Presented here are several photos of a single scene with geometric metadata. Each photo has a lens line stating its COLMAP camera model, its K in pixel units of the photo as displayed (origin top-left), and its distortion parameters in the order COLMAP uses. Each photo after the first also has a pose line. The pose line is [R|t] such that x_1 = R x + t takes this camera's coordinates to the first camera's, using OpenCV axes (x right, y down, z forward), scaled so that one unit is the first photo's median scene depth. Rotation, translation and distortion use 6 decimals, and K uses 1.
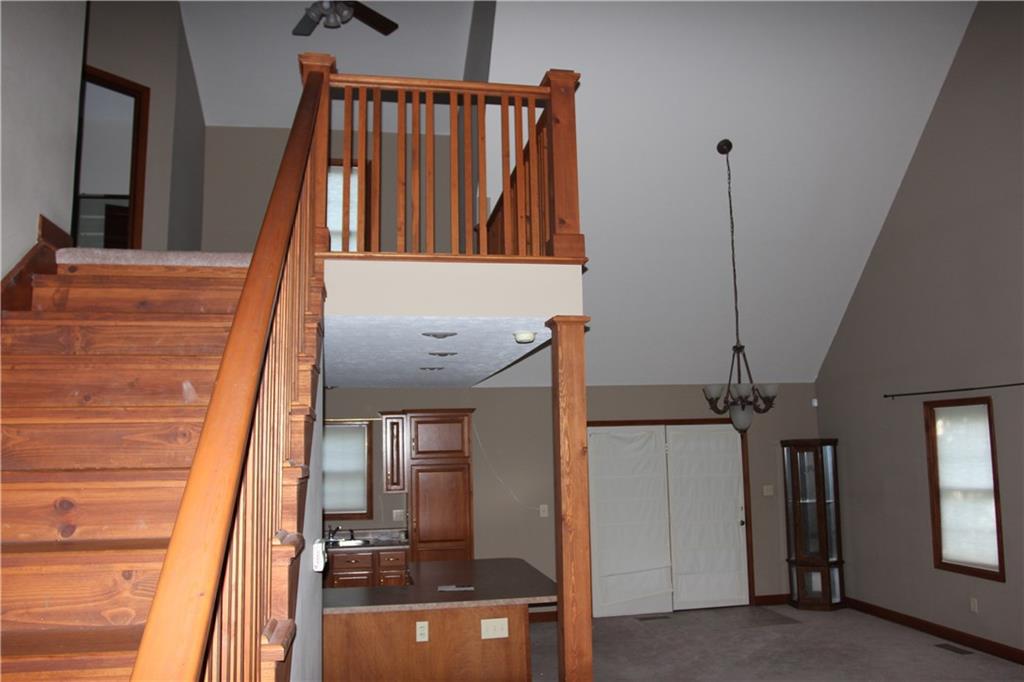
lens RADIAL K [[800.7, 0, 509.1], [0, 800.7, 343.6], [0, 0, 1]] dist [-0.082135, 0.039194]
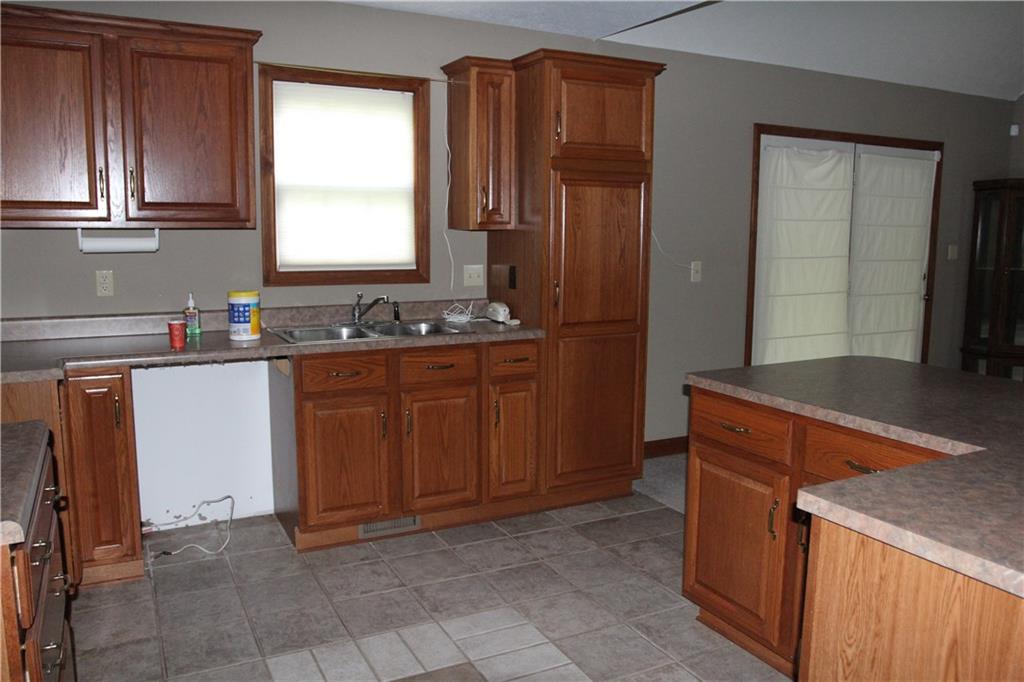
lens RADIAL K [[800.7, 0, 510.4], [0, 800.7, 341.0], [0, 0, 1]] dist [-0.082135, 0.039194]
pose [[0.955237, -0.011207, 0.295630, -0.281556], [-0.066931, 0.965186, 0.252855, 0.128159], [-0.288172, -0.261323, 0.921231, 0.519894]]
